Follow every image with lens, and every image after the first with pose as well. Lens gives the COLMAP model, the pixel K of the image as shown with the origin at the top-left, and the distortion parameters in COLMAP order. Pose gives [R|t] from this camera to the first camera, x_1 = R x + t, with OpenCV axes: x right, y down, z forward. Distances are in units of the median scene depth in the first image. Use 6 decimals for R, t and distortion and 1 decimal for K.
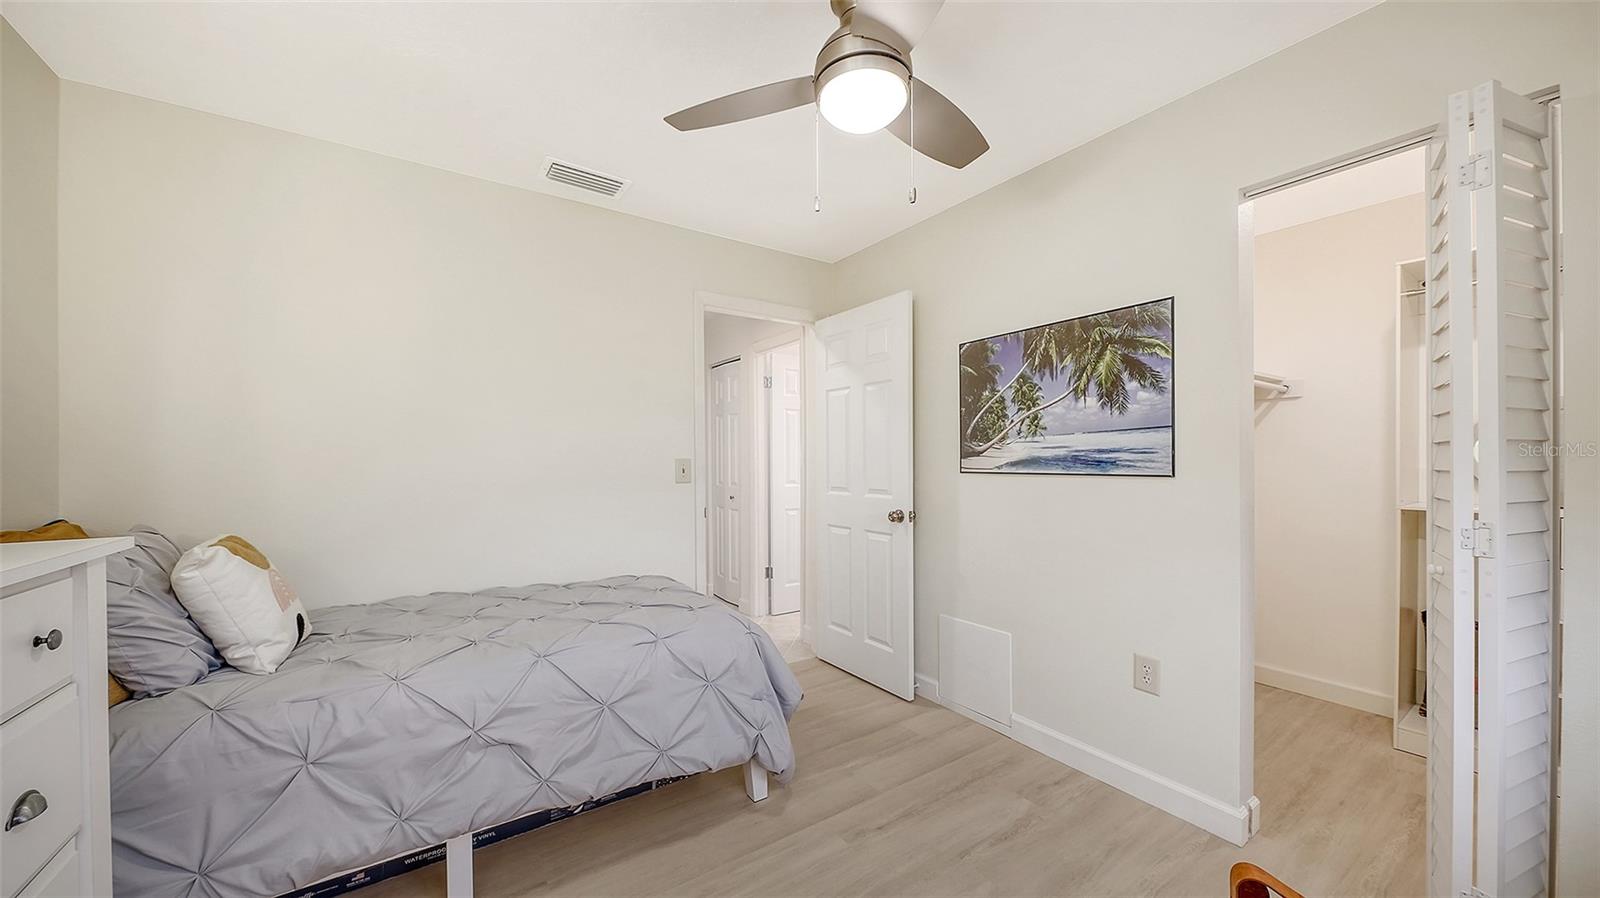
lens RADIAL K [[574.6, 0, 794.3], [0, 574.6, 460.8], [0, 0, 1]] dist [-0.002888, -0.000432]
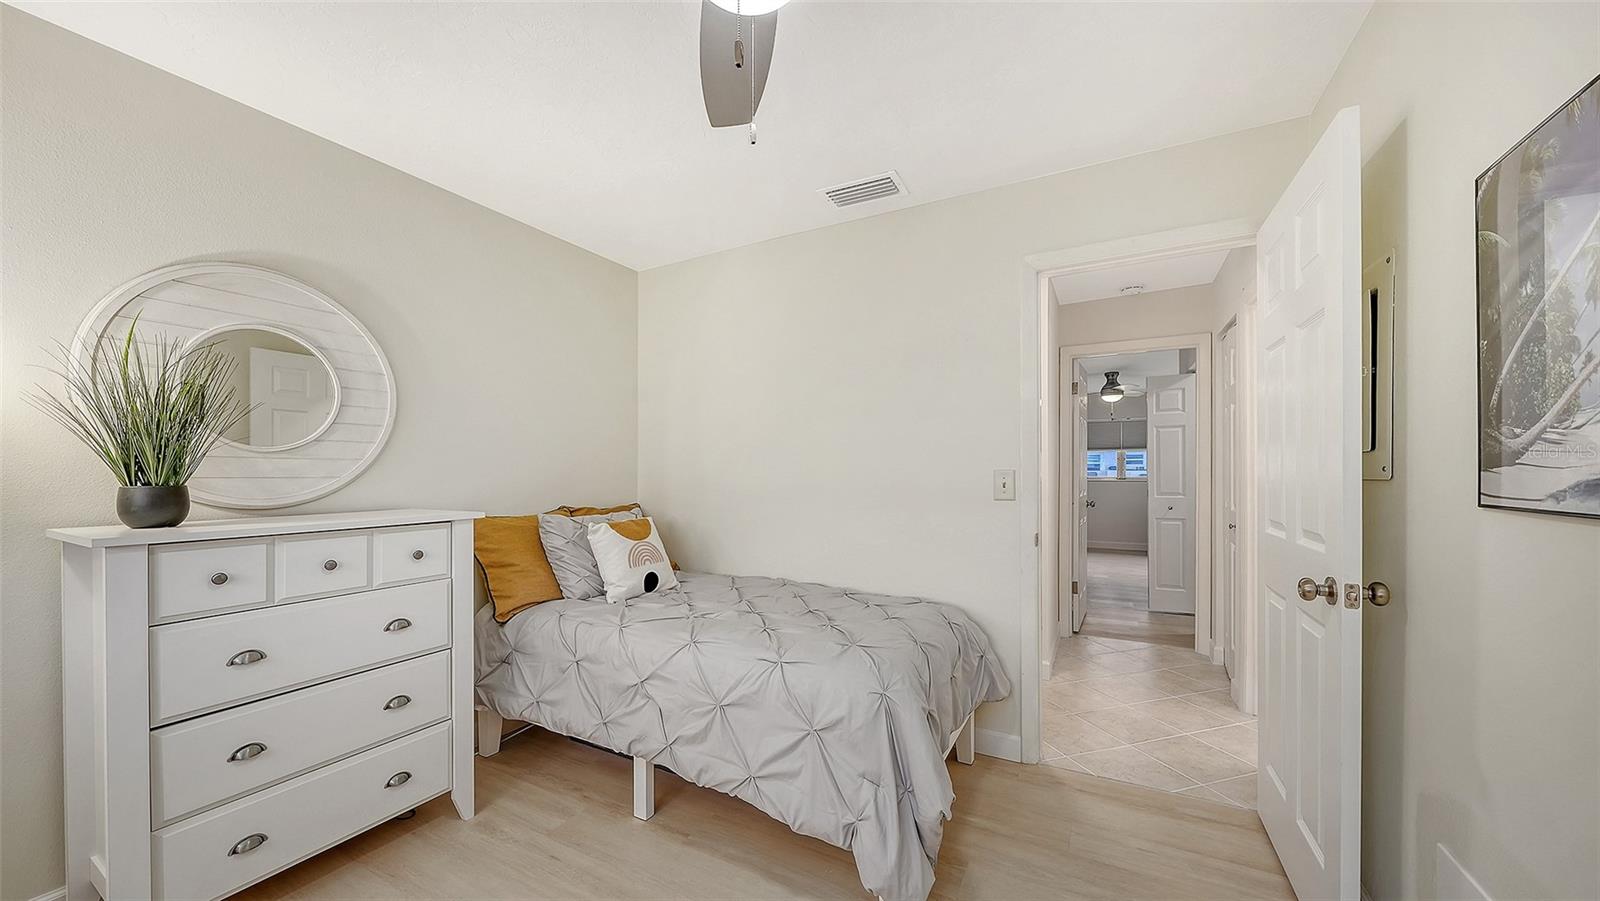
lens RADIAL K [[560.8, 0, 794.2], [0, 560.8, 471.8], [0, 0, 1]] dist [-0.004653, -0.000667]
pose [[0.456948, 0.001913, -0.889491, 0.535924], [-0.000437, 0.999998, 0.001926, -0.004726], [0.889493, -0.000491, 0.456948, 0.535380]]
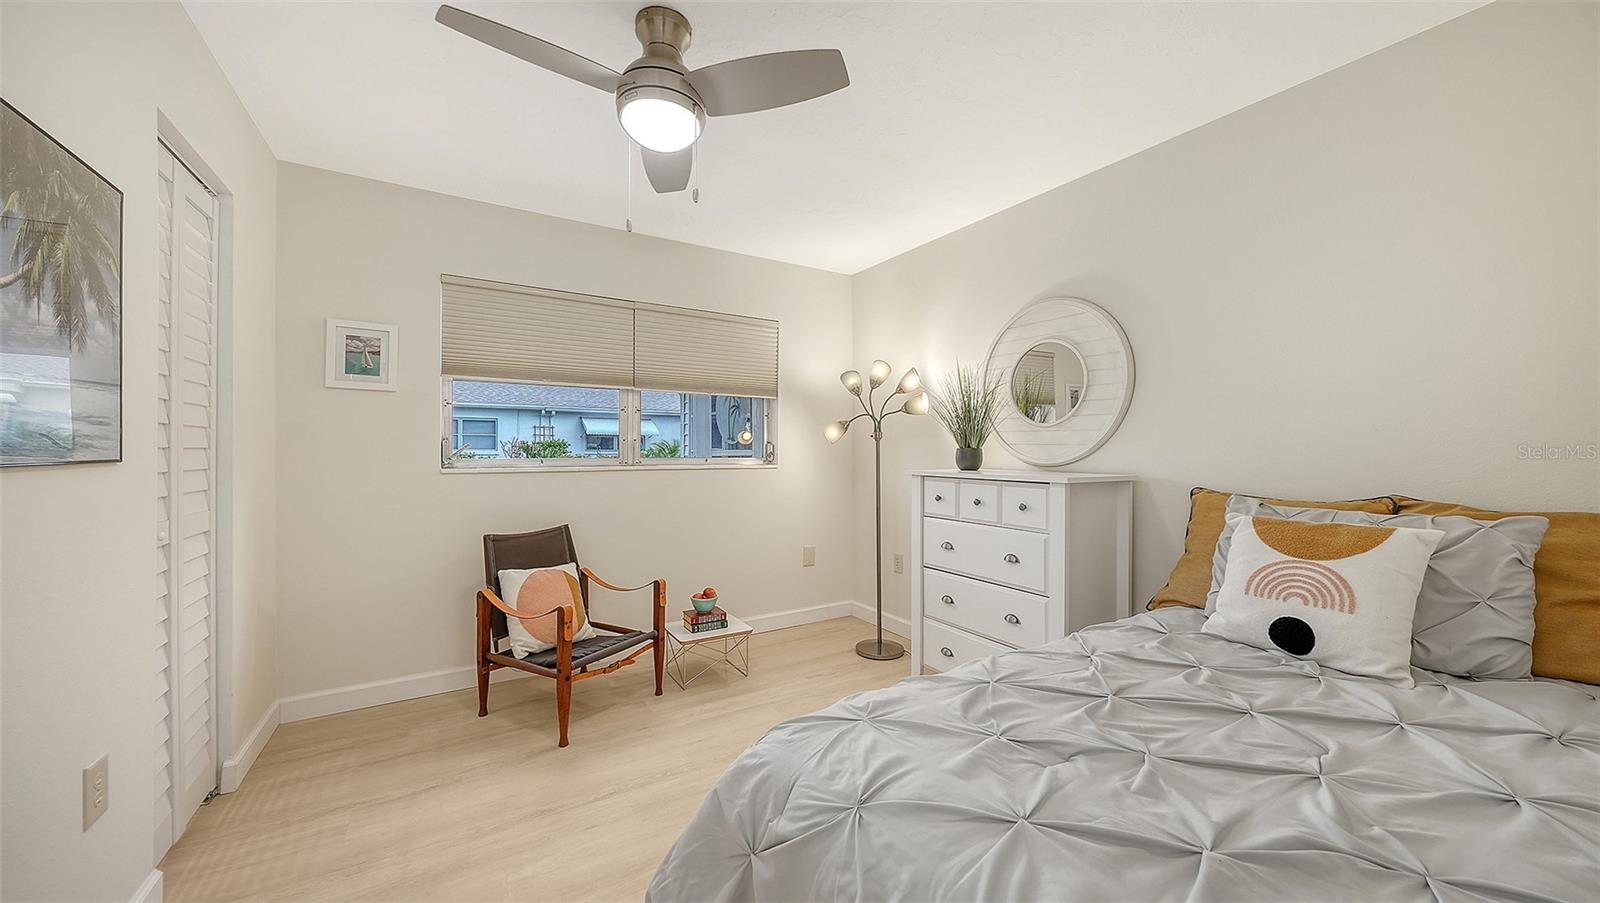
lens RADIAL K [[572.0, 0, 809.4], [0, 572.0, 445.2], [0, 0, 1]] dist [-0.003012, -0.000118]
pose [[-0.999343, 0.002454, 0.036159, -0.151280], [0.002312, 0.999989, -0.003968, 0.012226], [-0.036169, -0.003881, -0.999338, 1.529917]]
